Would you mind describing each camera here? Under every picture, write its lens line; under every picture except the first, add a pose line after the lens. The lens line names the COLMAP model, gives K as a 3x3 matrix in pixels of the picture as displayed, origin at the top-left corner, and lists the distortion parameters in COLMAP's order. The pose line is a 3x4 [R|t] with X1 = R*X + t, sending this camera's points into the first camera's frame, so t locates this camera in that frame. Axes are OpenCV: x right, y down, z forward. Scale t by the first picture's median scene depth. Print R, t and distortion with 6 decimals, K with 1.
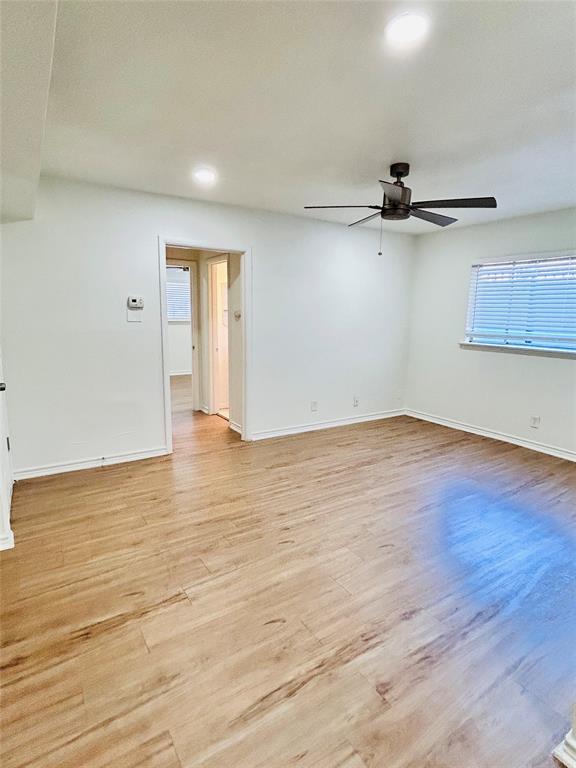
lens RADIAL K [[421.4, 0, 287.1], [0, 421.4, 373.1], [0, 0, 1]] dist [-0.000812, 0.001042]
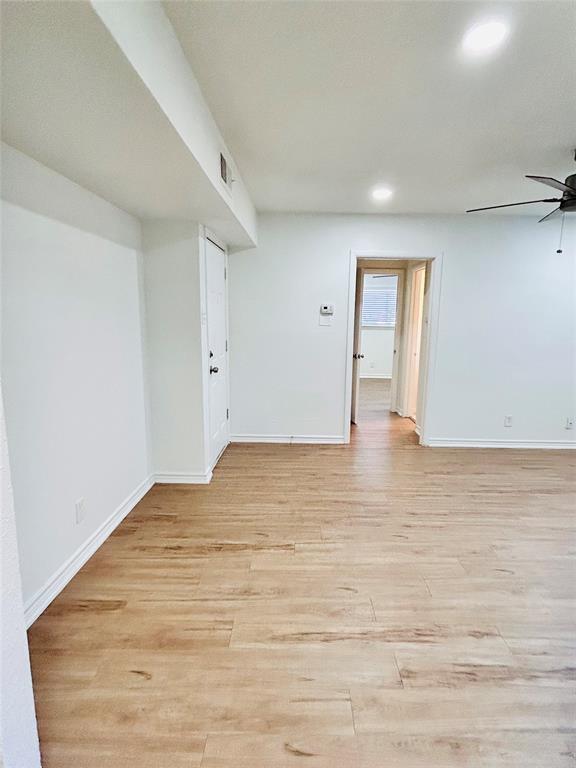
lens RADIAL K [[412.5, 0, 290.3], [0, 412.5, 386.7], [0, 0, 1]] dist [0.000308, 0.001609]
pose [[0.838859, 0.095436, -0.535917, 0.228528], [-0.084569, 0.995406, 0.044888, 0.003377], [0.537739, 0.007667, 0.843076, -0.019000]]
